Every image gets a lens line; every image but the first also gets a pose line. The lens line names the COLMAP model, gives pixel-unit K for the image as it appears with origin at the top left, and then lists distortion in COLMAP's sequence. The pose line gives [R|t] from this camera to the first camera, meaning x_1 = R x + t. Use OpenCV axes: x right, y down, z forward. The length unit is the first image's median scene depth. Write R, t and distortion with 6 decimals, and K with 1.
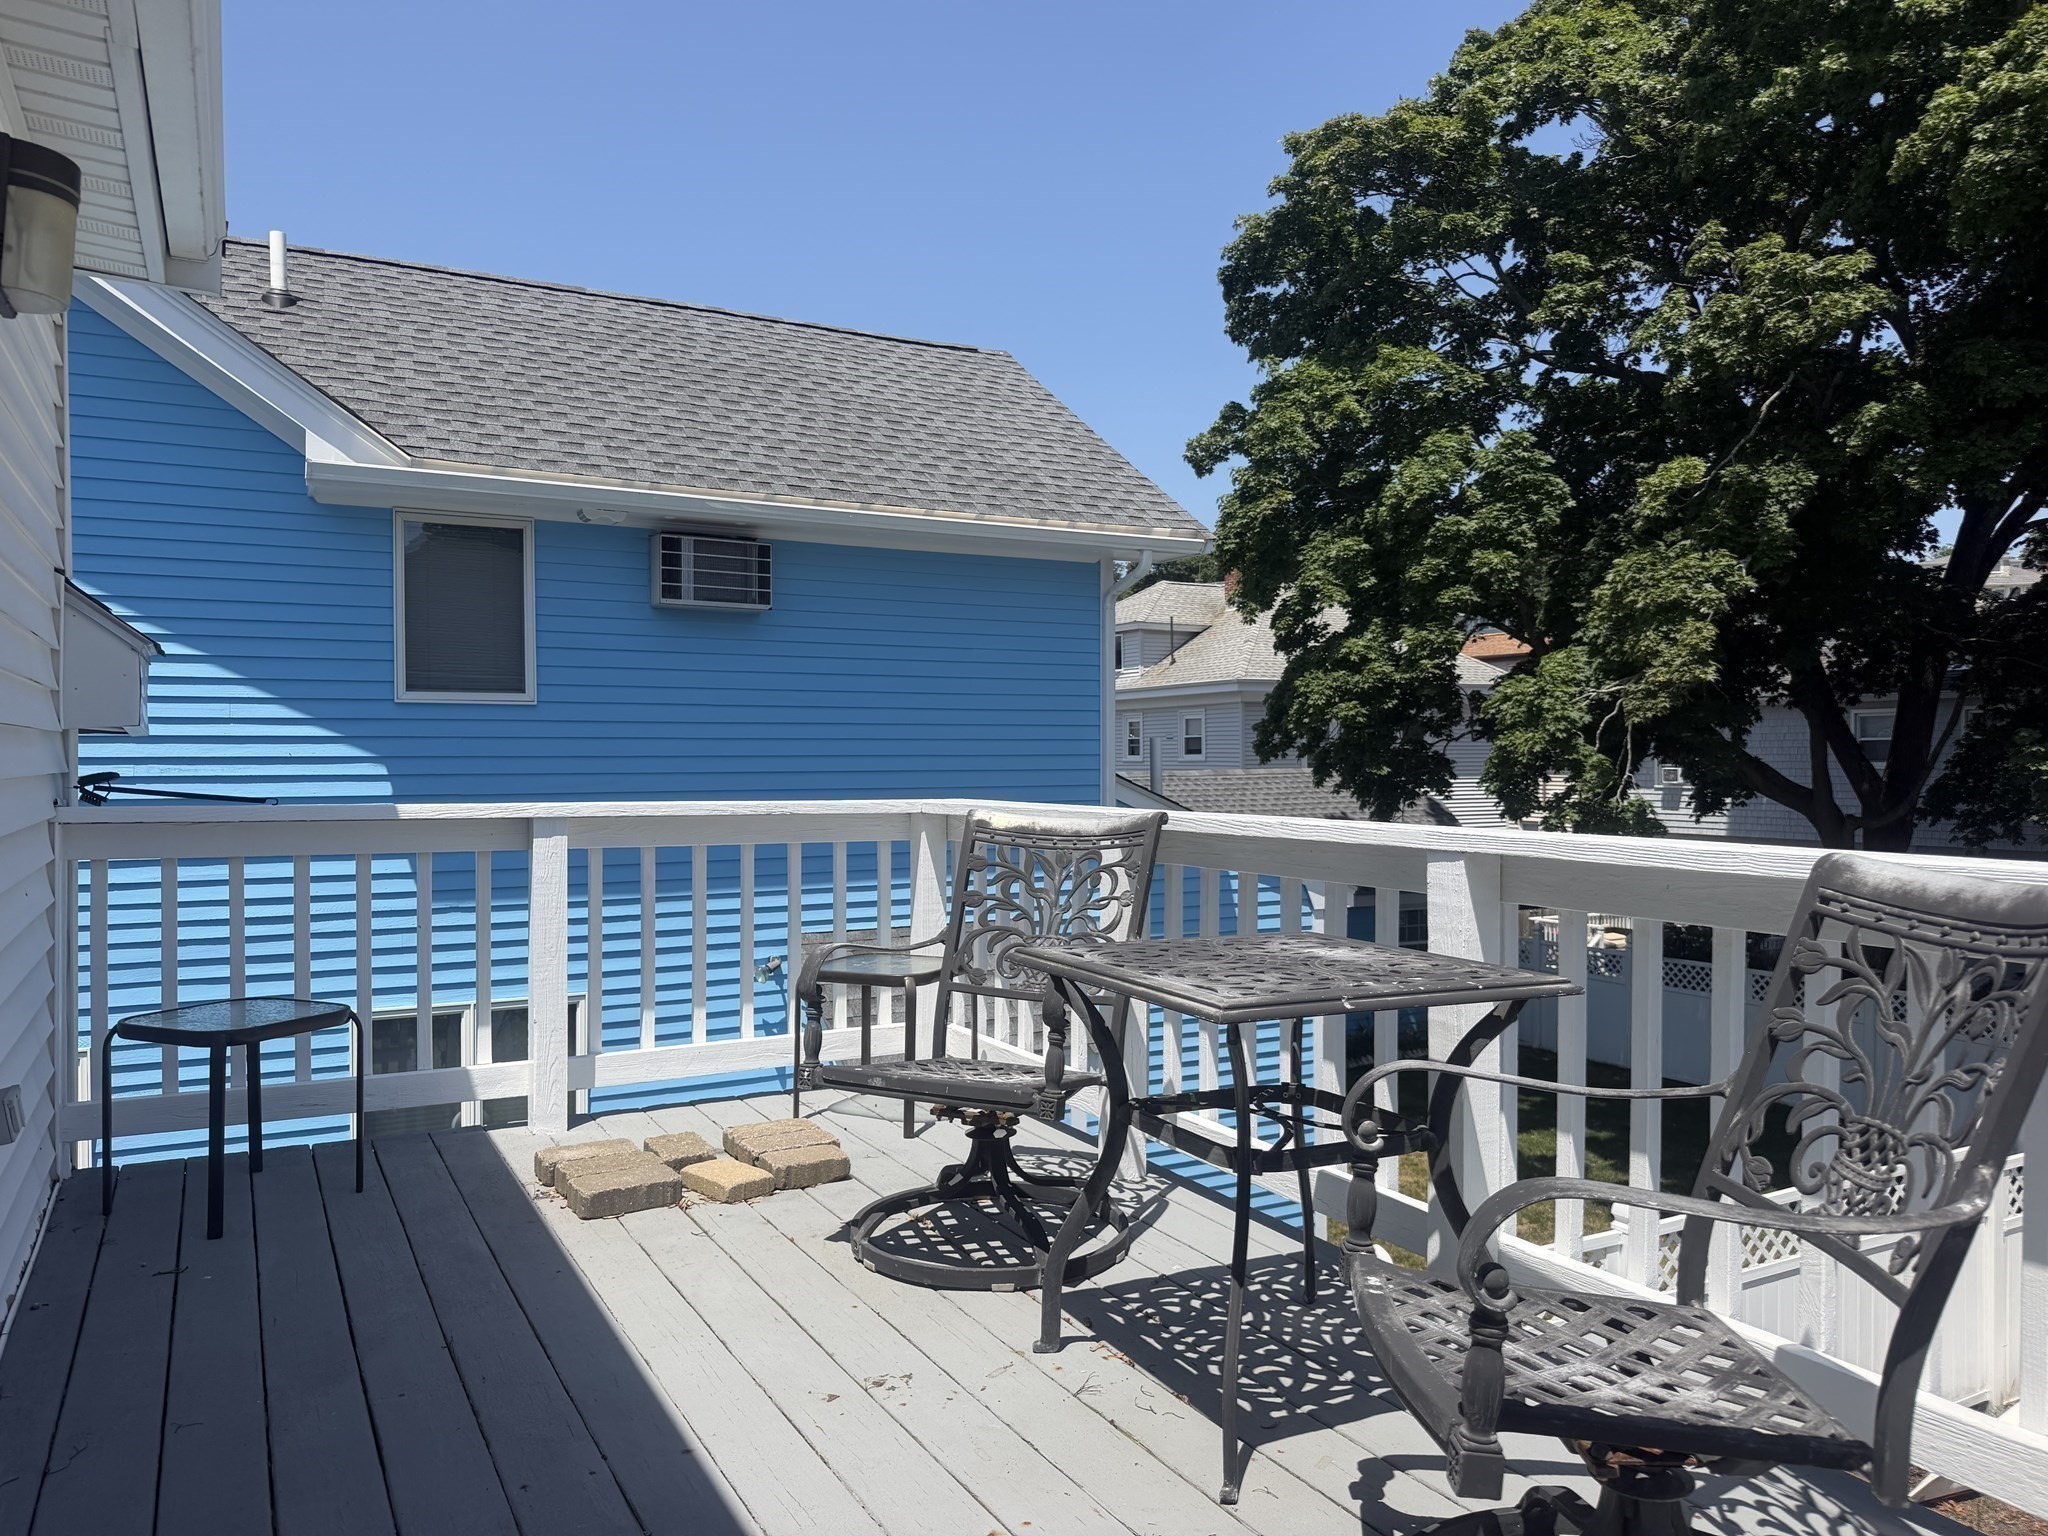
lens RADIAL K [[1426.0, 0, 1008.3], [0, 1426.0, 772.1], [0, 0, 1]] dist [0.032000, -0.042395]
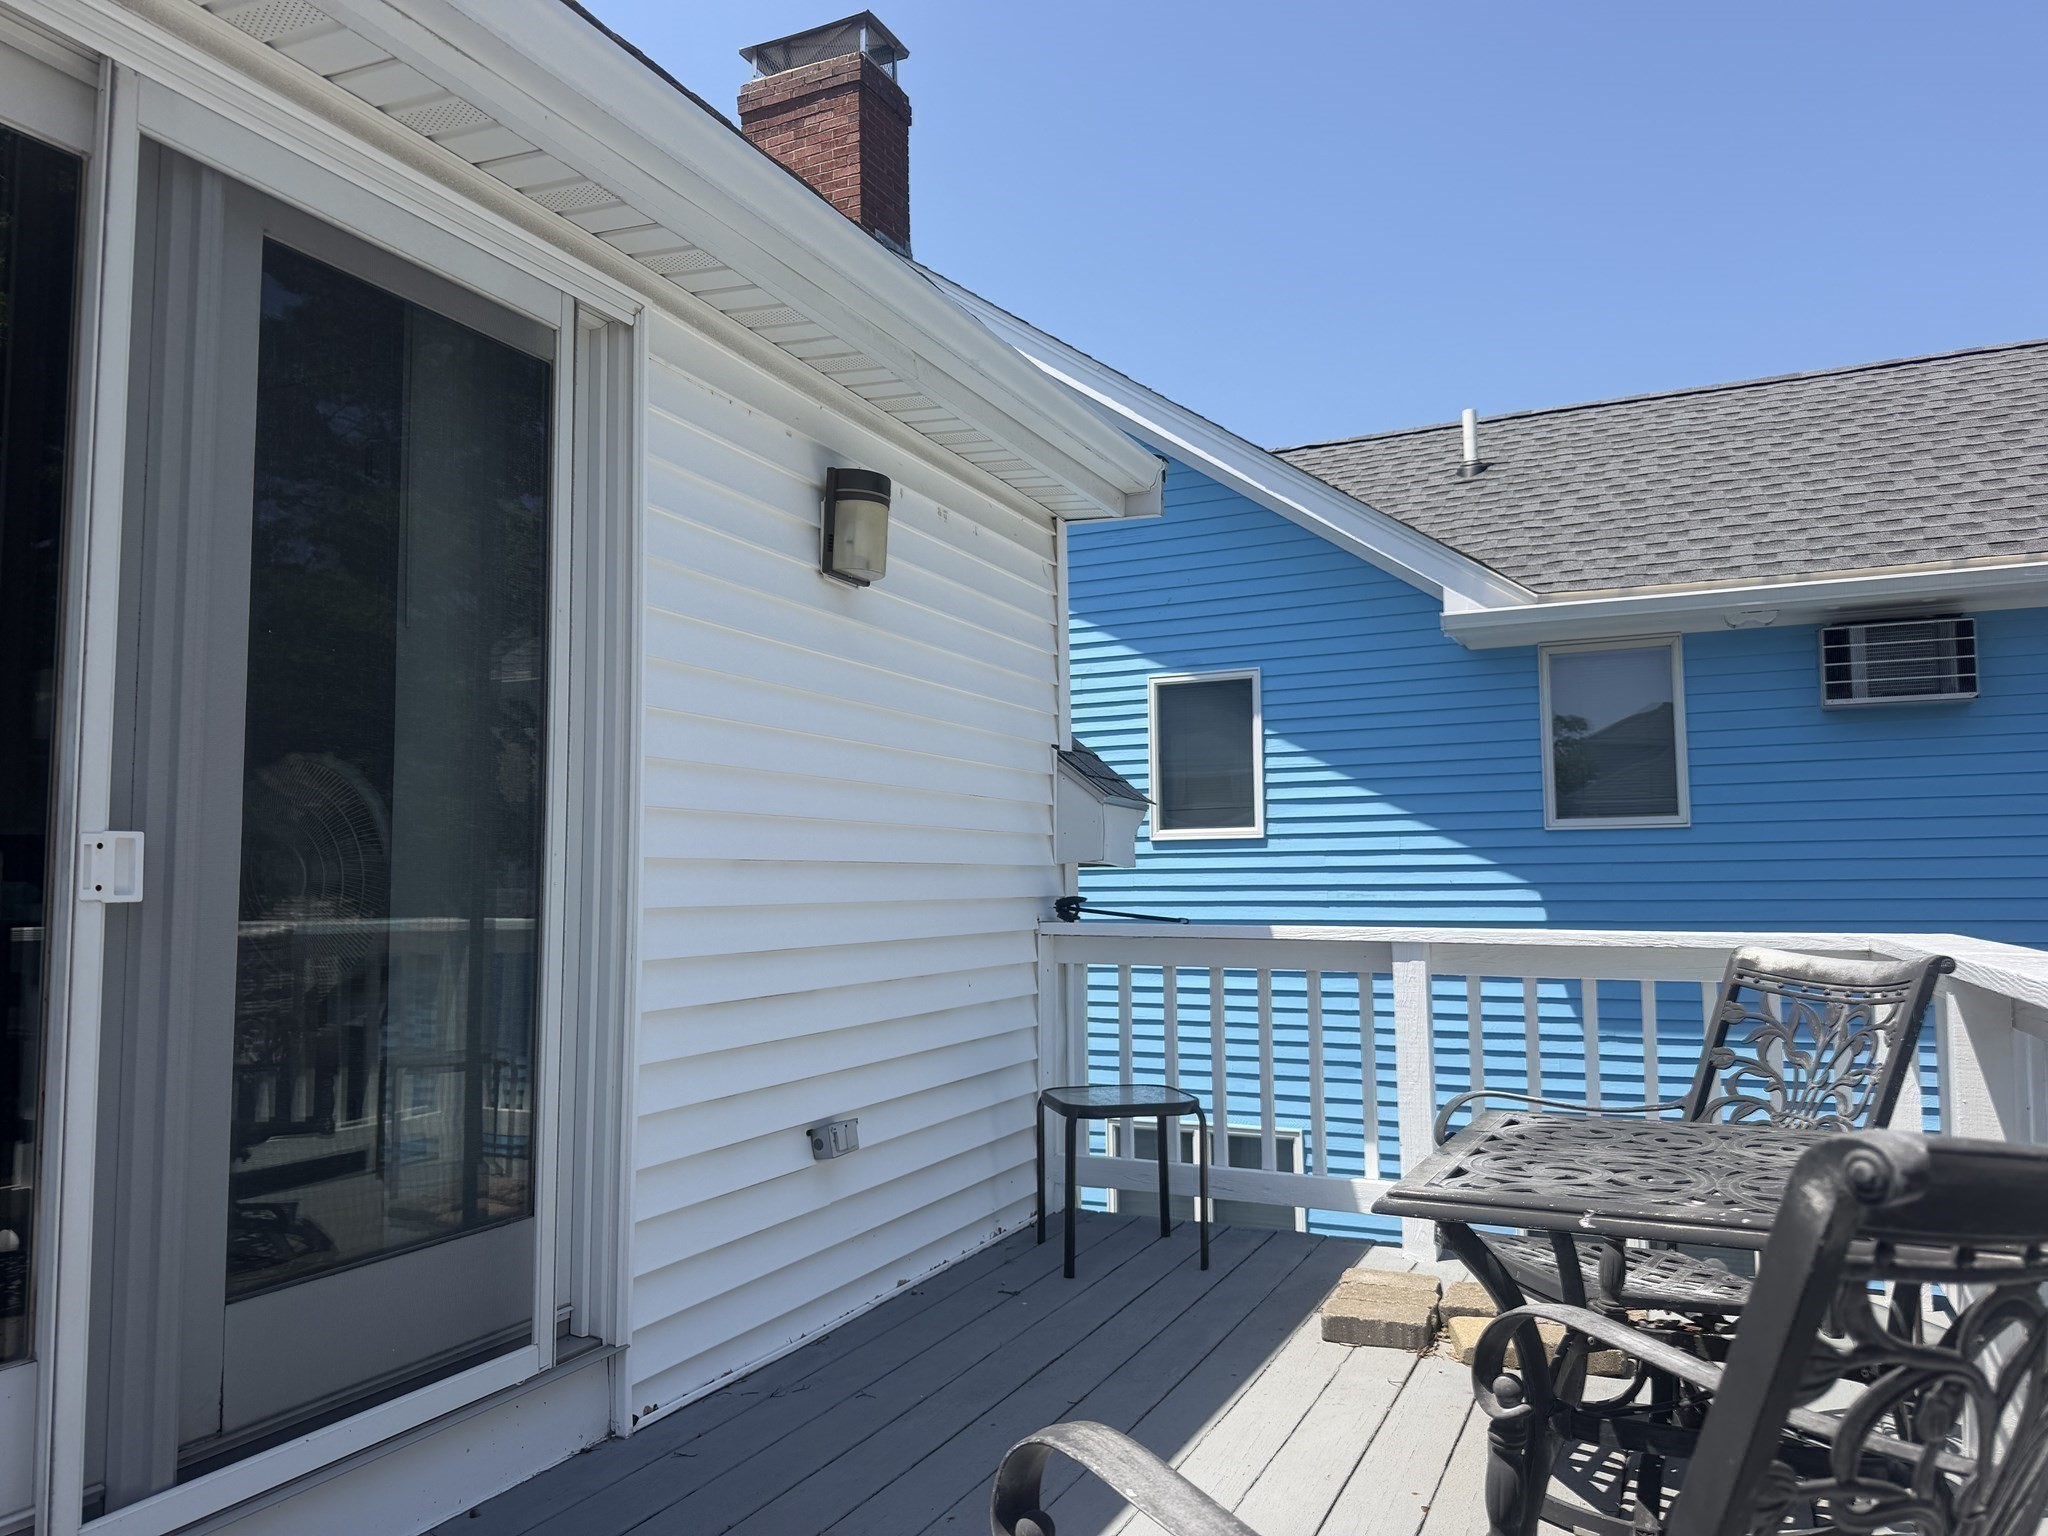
lens RADIAL K [[1426.0, 0, 1005.0], [0, 1426.0, 759.0], [0, 0, 1]] dist [0.032000, -0.042395]
pose [[0.598481, -0.076752, -0.797452, 0.161813], [-0.000753, 0.995346, -0.096363, -0.000166], [0.801137, 0.058273, 0.595638, 0.074254]]
